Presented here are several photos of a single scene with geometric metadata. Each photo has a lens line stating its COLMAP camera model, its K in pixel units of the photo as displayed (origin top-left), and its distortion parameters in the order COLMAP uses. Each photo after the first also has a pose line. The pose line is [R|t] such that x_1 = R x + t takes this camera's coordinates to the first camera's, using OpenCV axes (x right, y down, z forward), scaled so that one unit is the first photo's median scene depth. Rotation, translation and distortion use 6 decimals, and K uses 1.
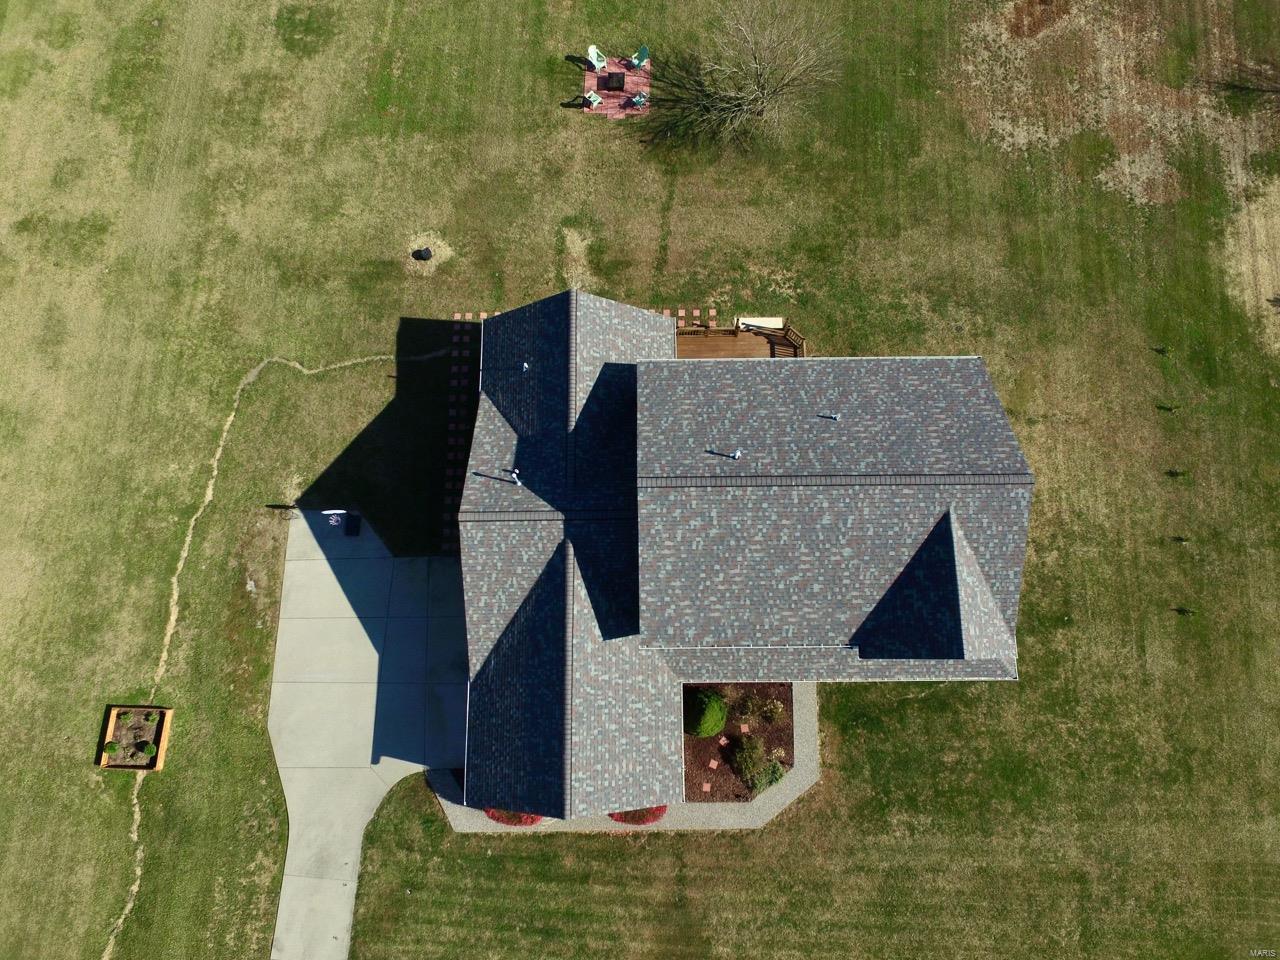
lens RADIAL K [[742.9, 0, 643.5], [0, 742.9, 481.3], [0, 0, 1]] dist [-0.015320, 0.017599]
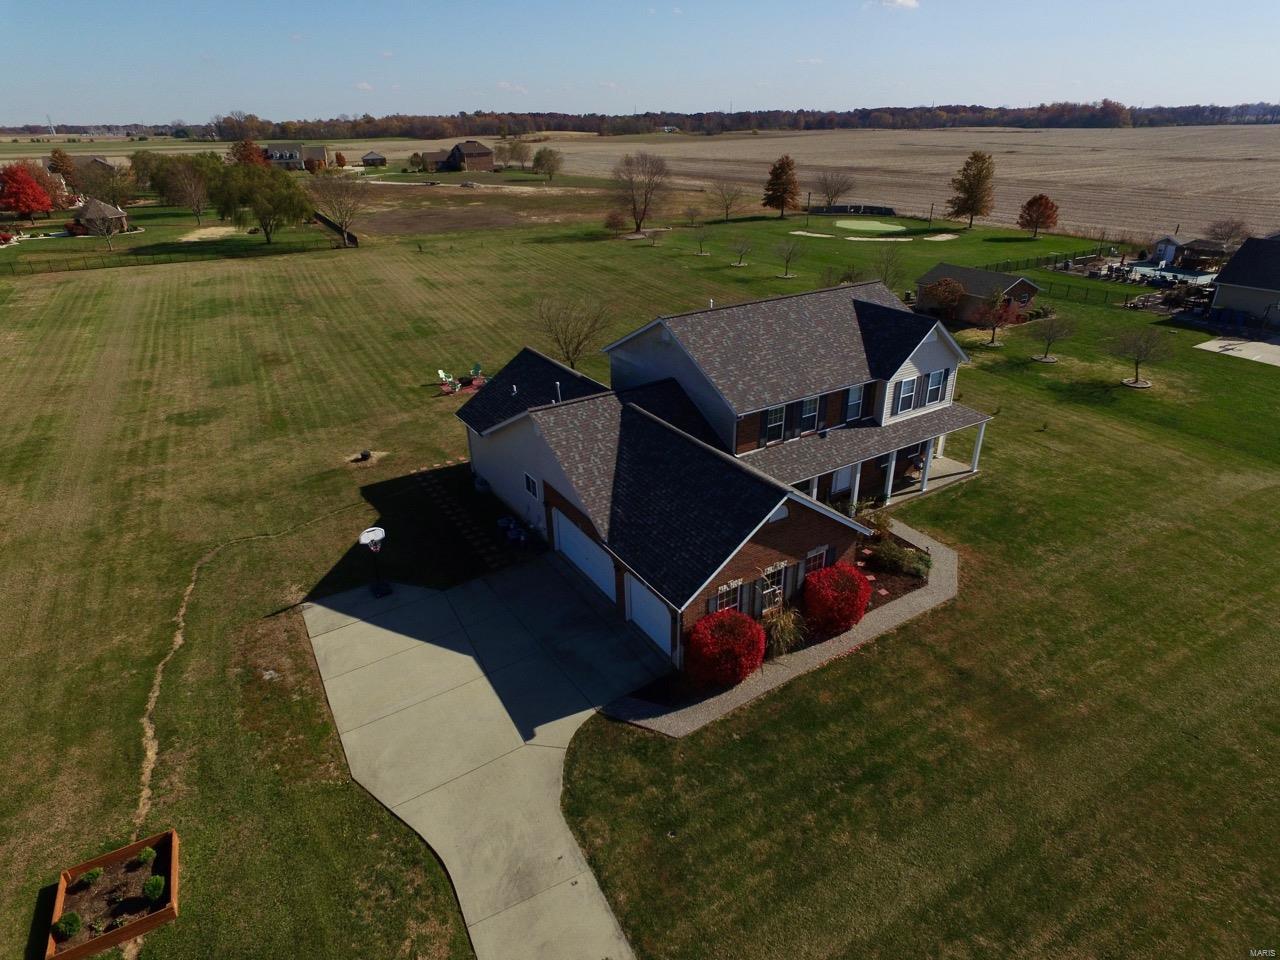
lens RADIAL K [[742.9, 0, 642.1], [0, 742.9, 480.1], [0, 0, 1]] dist [-0.015320, 0.017599]
pose [[0.851472, -0.234789, 0.468903, -0.555064], [0.513500, 0.554673, -0.654718, 0.775330], [-0.106367, 0.798256, 0.592852, 0.384761]]
